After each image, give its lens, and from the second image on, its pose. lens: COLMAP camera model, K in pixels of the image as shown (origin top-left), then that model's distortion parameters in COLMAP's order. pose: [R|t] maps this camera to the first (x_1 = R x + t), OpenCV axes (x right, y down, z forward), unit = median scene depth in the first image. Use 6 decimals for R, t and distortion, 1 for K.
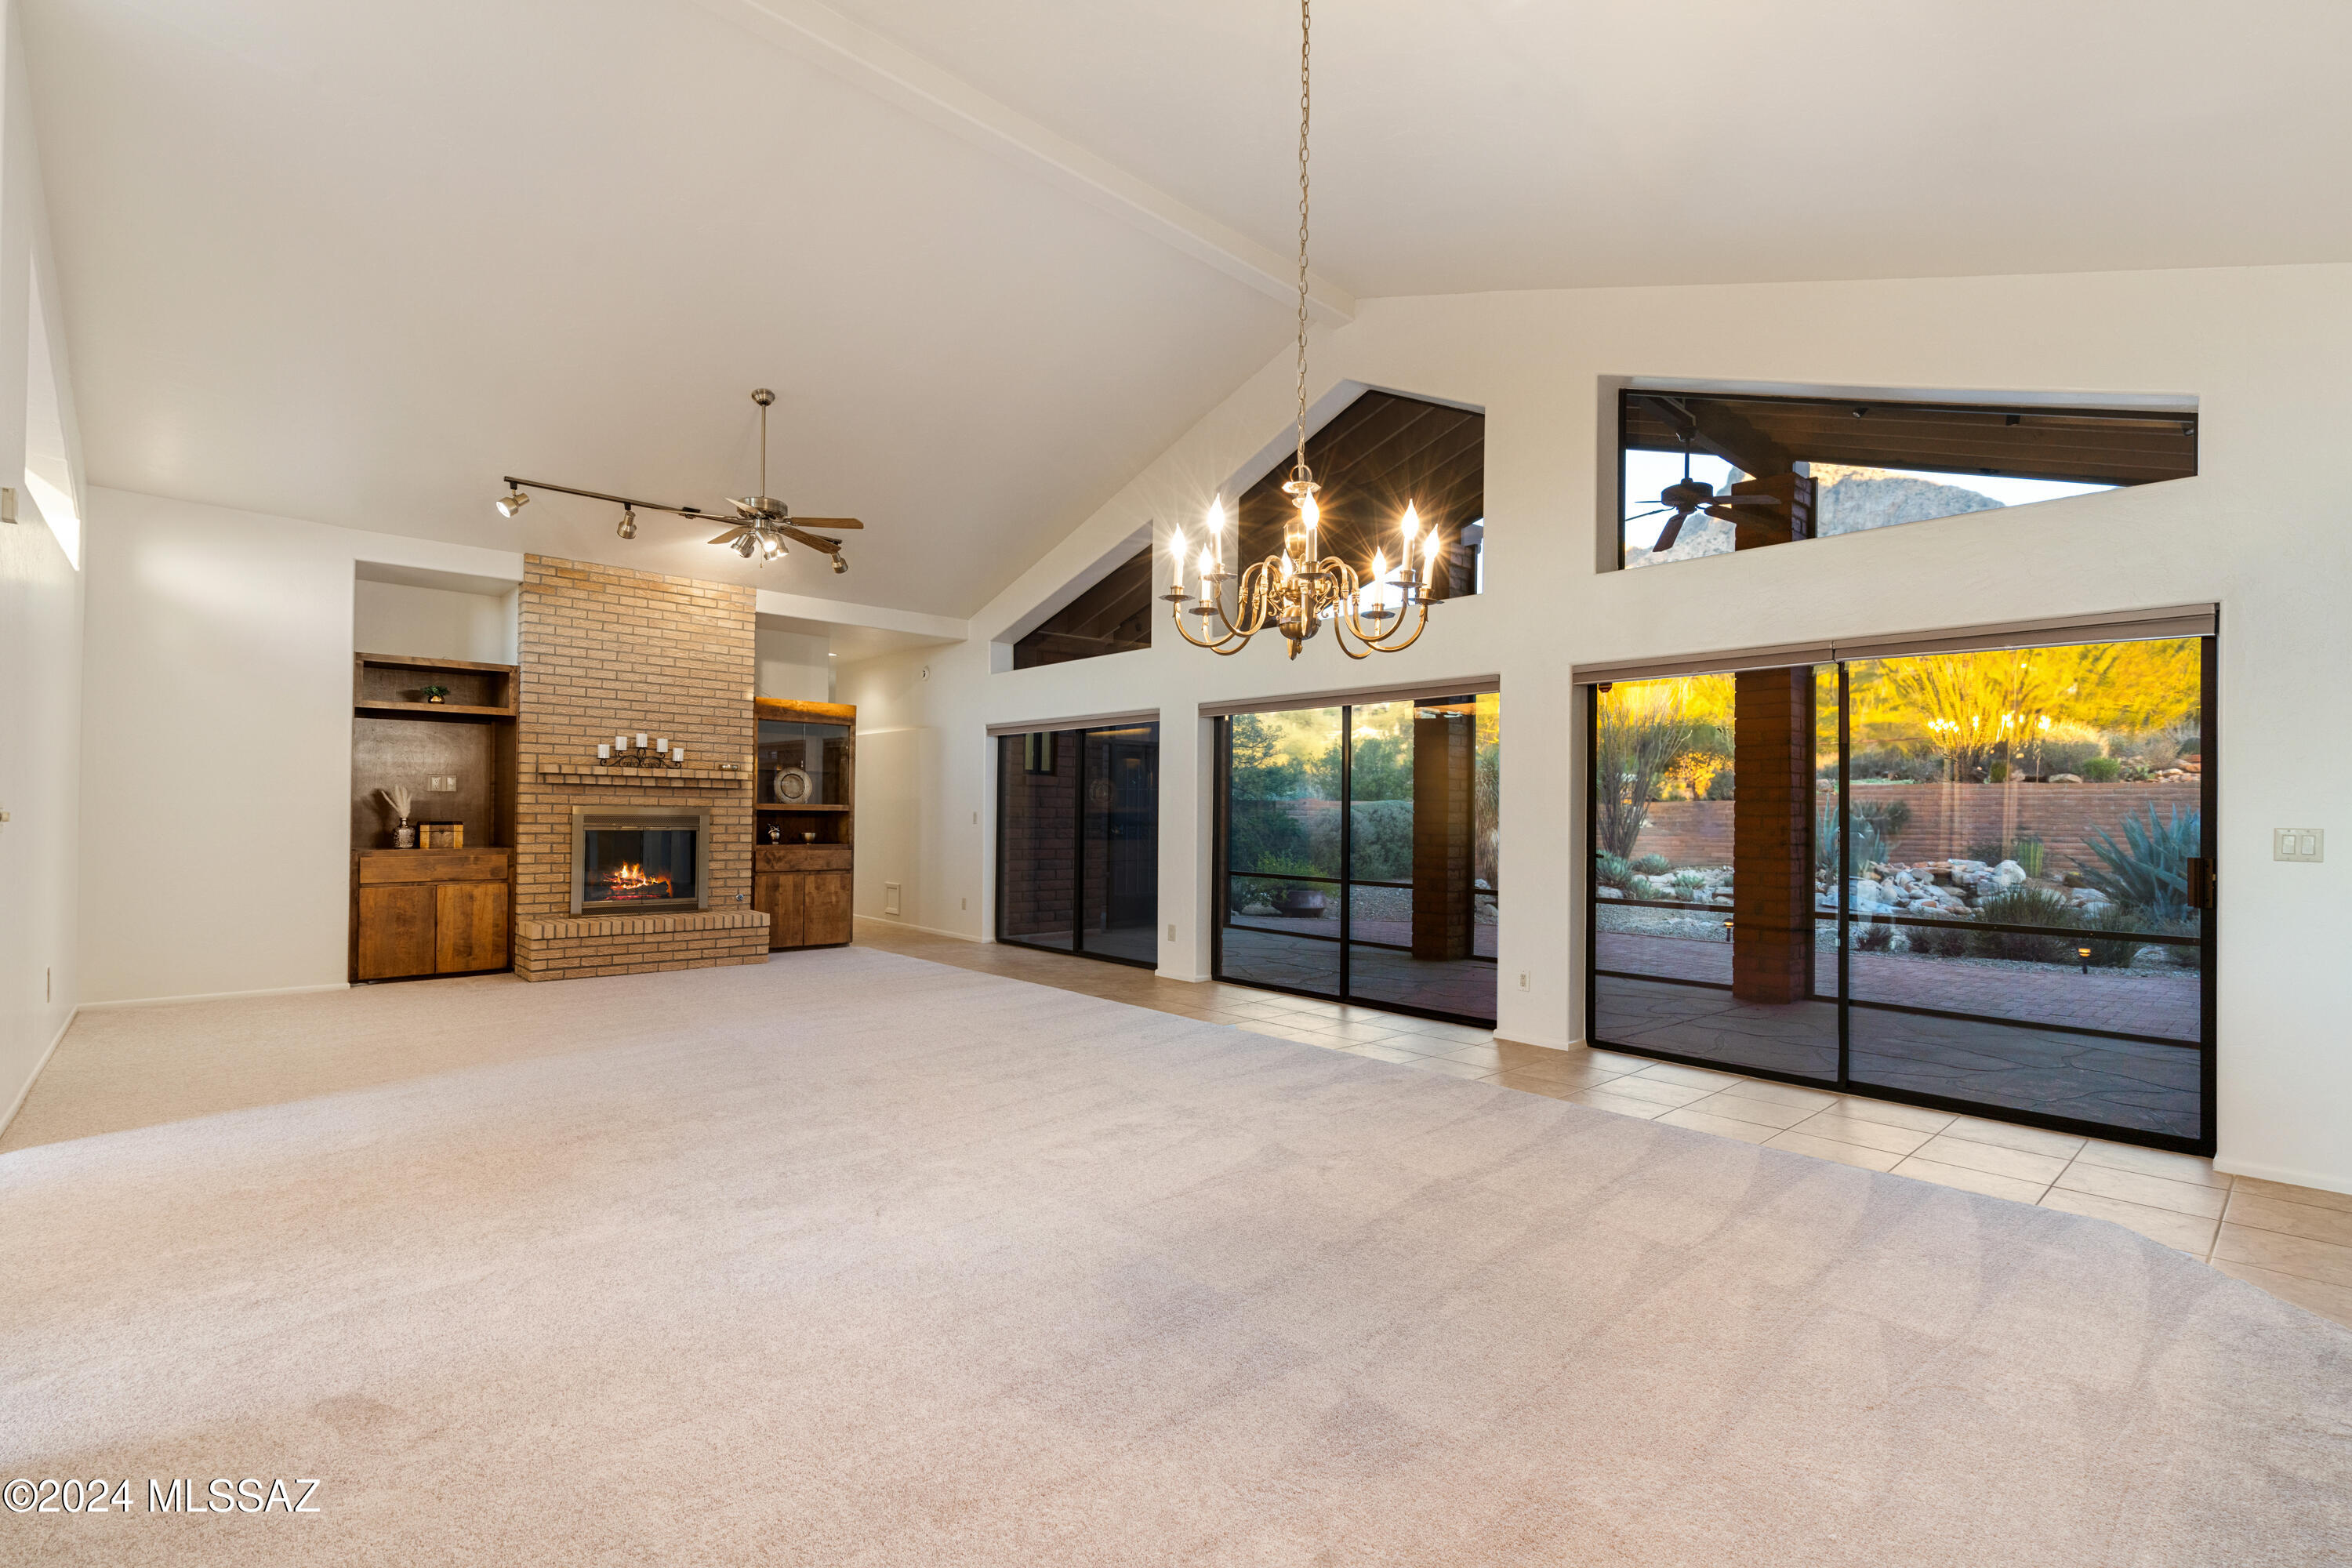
lens RADIAL K [[1066.0, 0, 1169.8], [0, 1066.0, 799.7], [0, 0, 1]] dist [-0.001951, 0.000989]
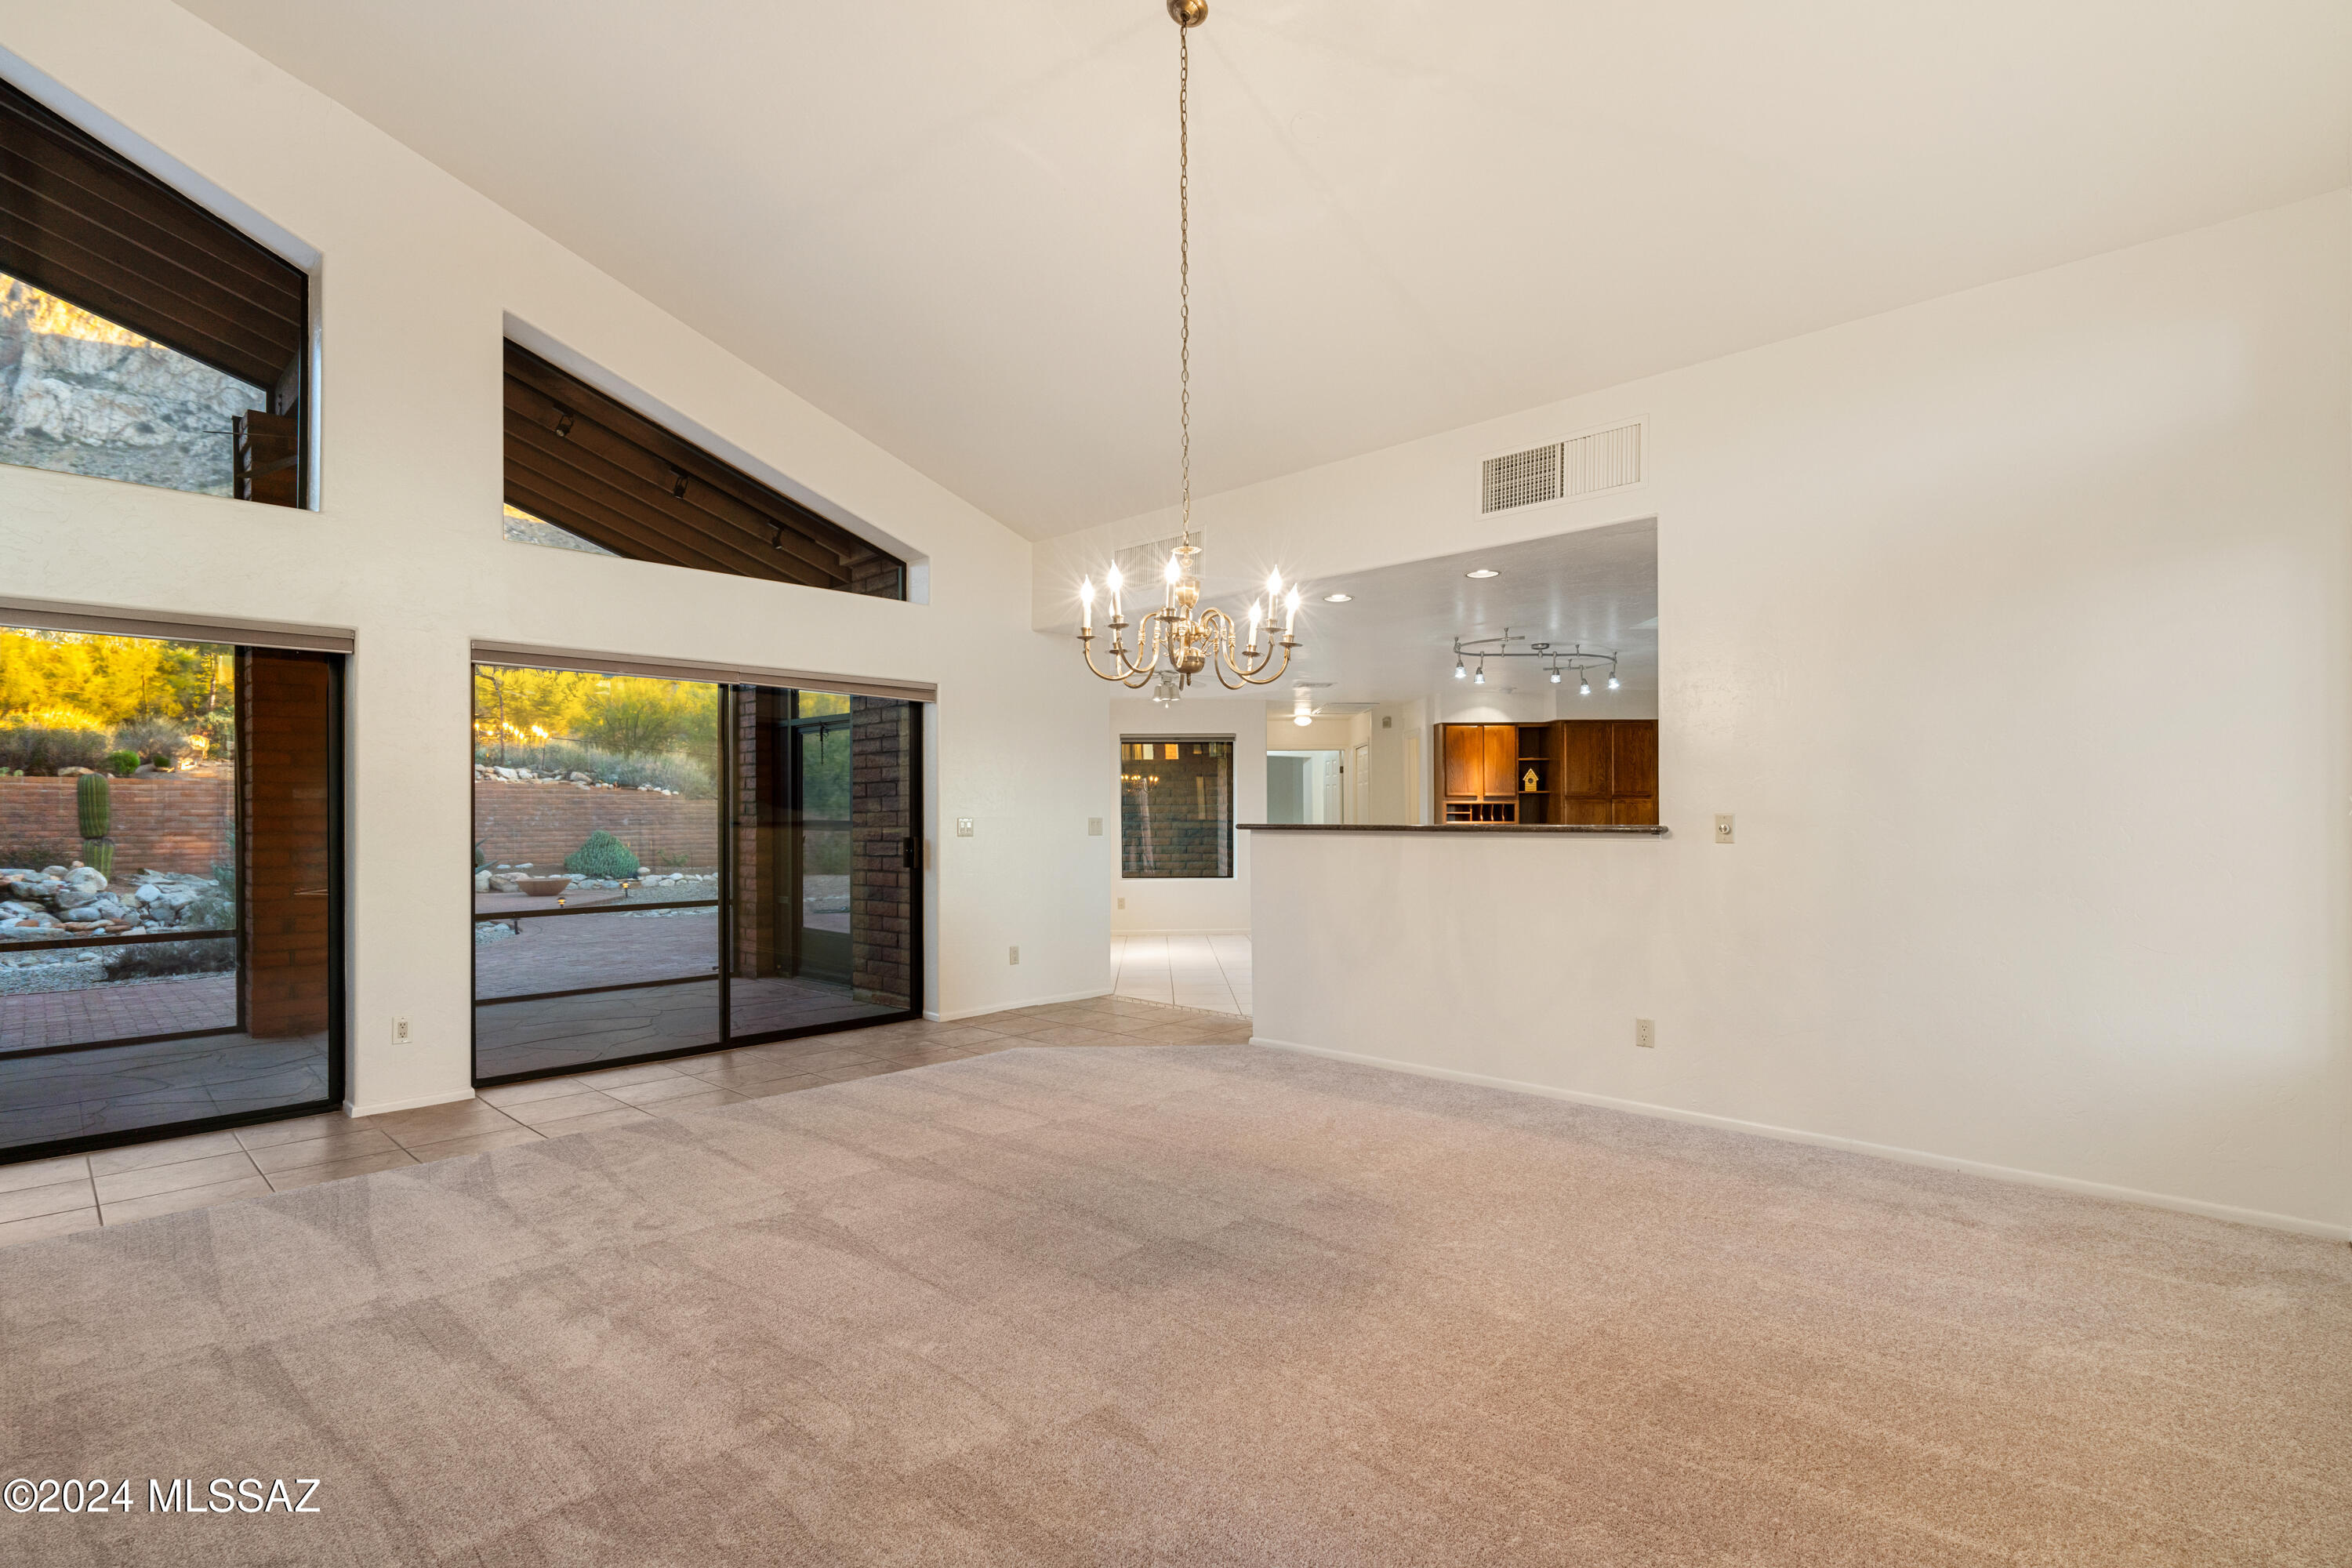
lens RADIAL K [[1110.1, 0, 1172.1], [0, 1110.1, 810.5], [0, 0, 1]] dist [-0.001014, 0.000410]
pose [[-0.070116, -0.008085, 0.997506, -0.372372], [-0.006171, 0.999952, 0.007671, -0.000500], [-0.997520, -0.005618, -0.070163, 0.357112]]
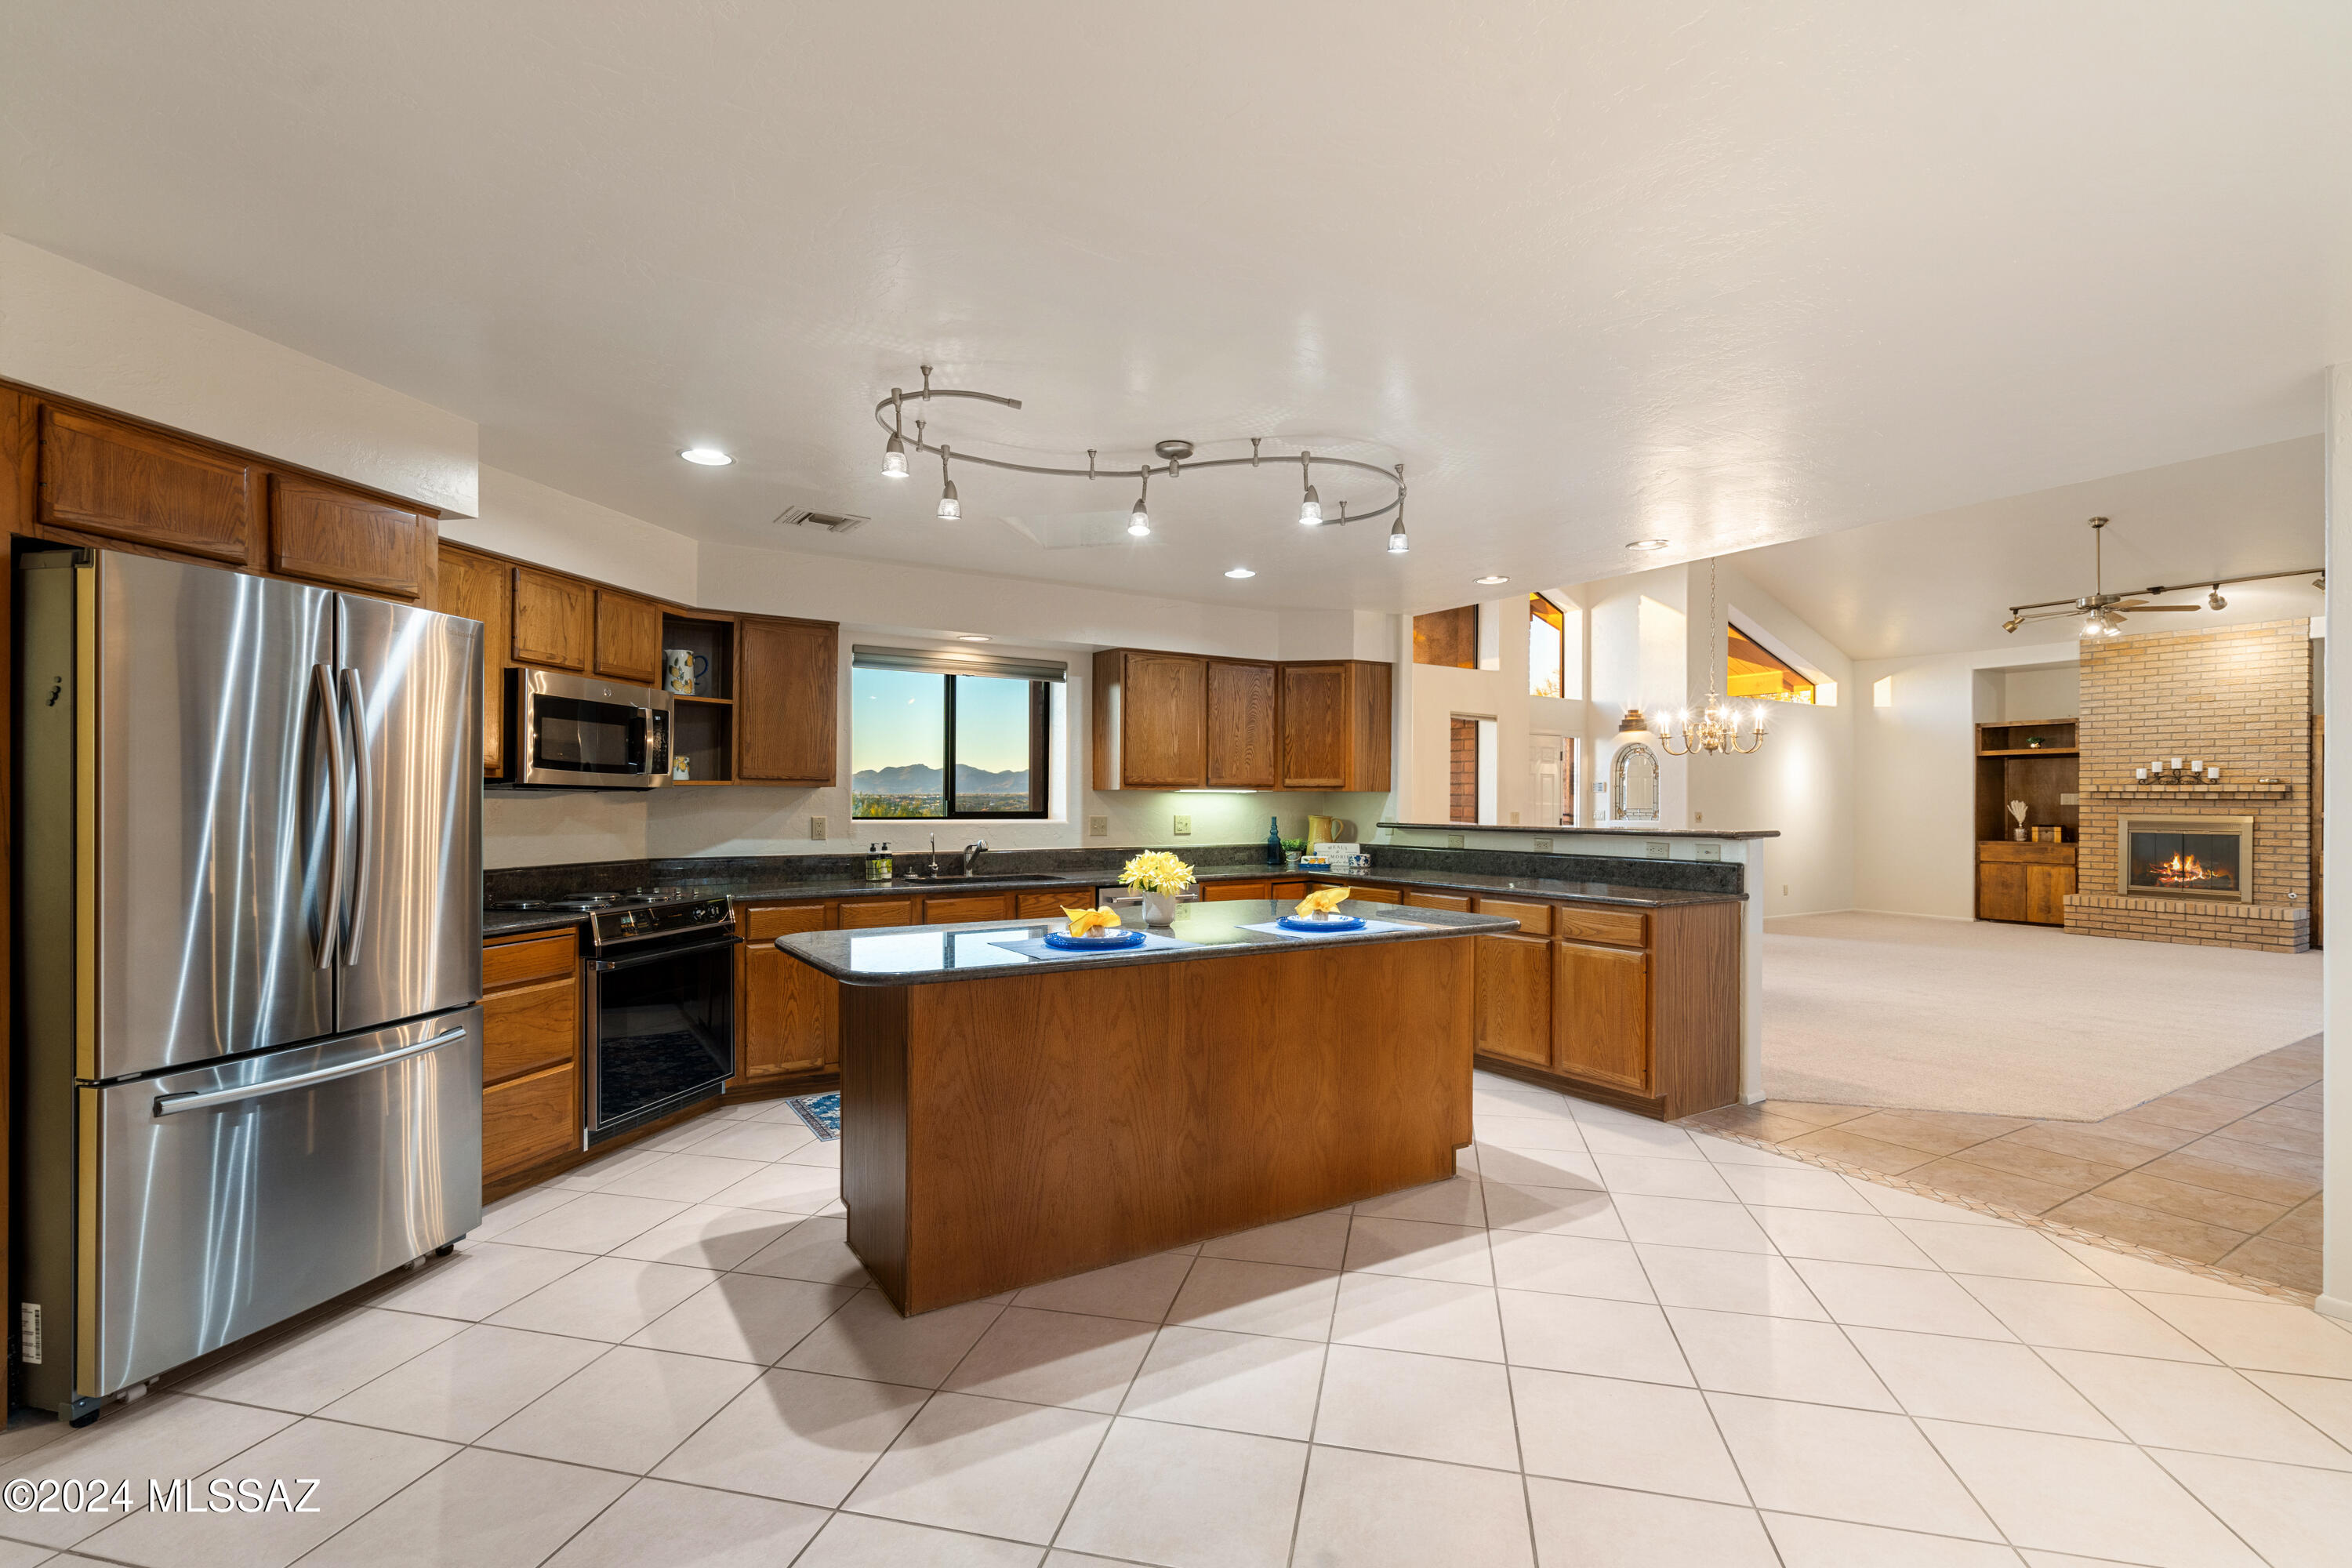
lens RADIAL K [[1066.0, 0, 1169.8], [0, 1066.0, 799.7], [0, 0, 1]] dist [-0.001951, 0.000989]
pose [[-0.179887, -0.015025, -0.983573, 0.987196], [0.002981, 0.999870, -0.015819, 0.004713], [0.983683, -0.005778, -0.179818, 0.039183]]
